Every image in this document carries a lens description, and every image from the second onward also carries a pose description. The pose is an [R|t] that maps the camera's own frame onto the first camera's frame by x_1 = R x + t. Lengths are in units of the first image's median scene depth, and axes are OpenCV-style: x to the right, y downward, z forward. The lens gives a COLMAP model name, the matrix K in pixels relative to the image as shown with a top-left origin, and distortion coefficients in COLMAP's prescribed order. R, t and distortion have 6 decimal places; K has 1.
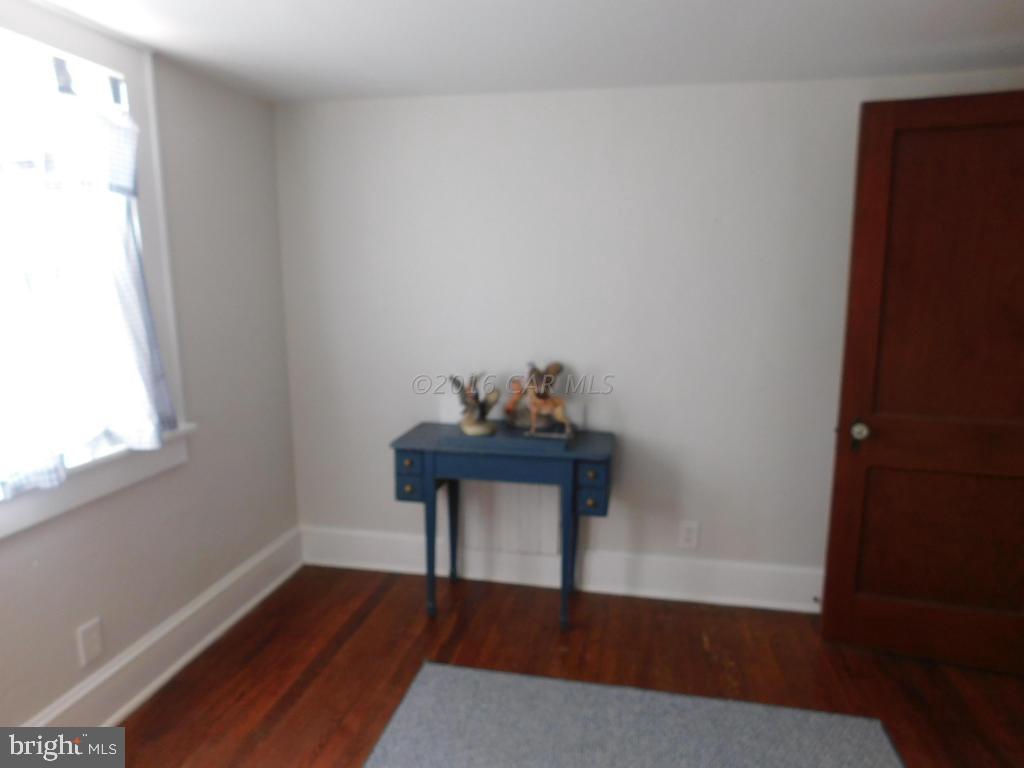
lens RADIAL K [[681.2, 0, 509.1], [0, 681.2, 386.1], [0, 0, 1]] dist [-0.071933, 0.061940]
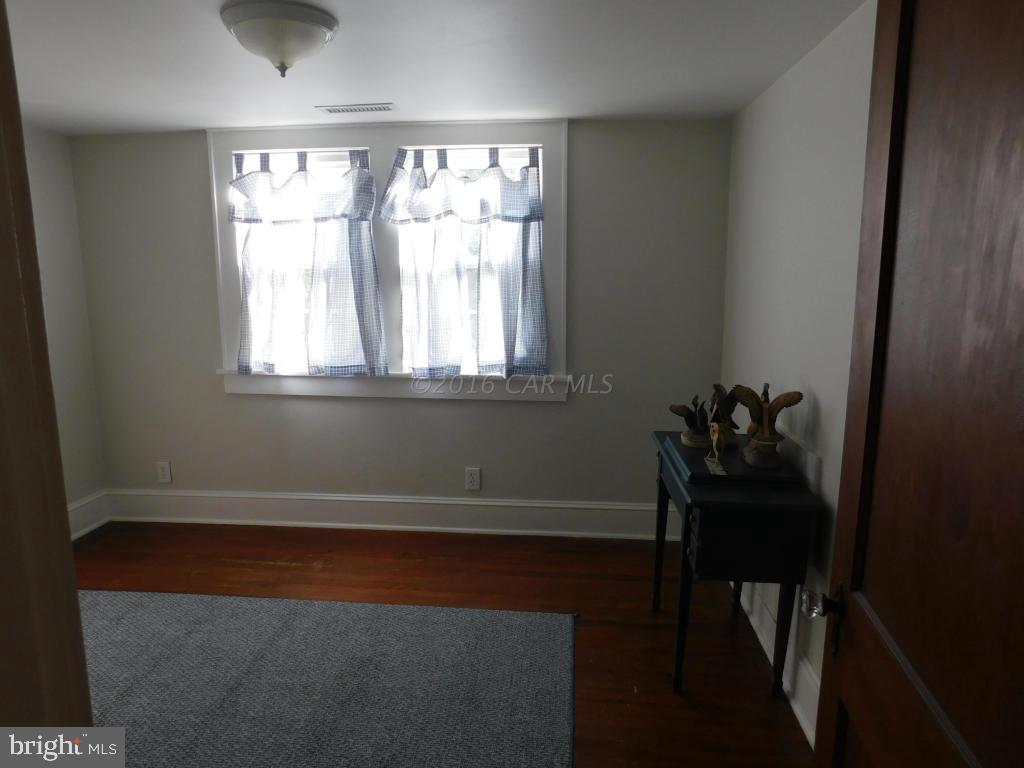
lens RADIAL K [[681.2, 0, 509.1], [0, 681.2, 386.1], [0, 0, 1]] dist [-0.071933, 0.061940]
pose [[0.145441, 0.162193, -0.975982, 1.054777], [-0.168587, 0.976107, 0.137091, -0.113792], [0.974898, 0.144599, 0.169310, 0.732069]]
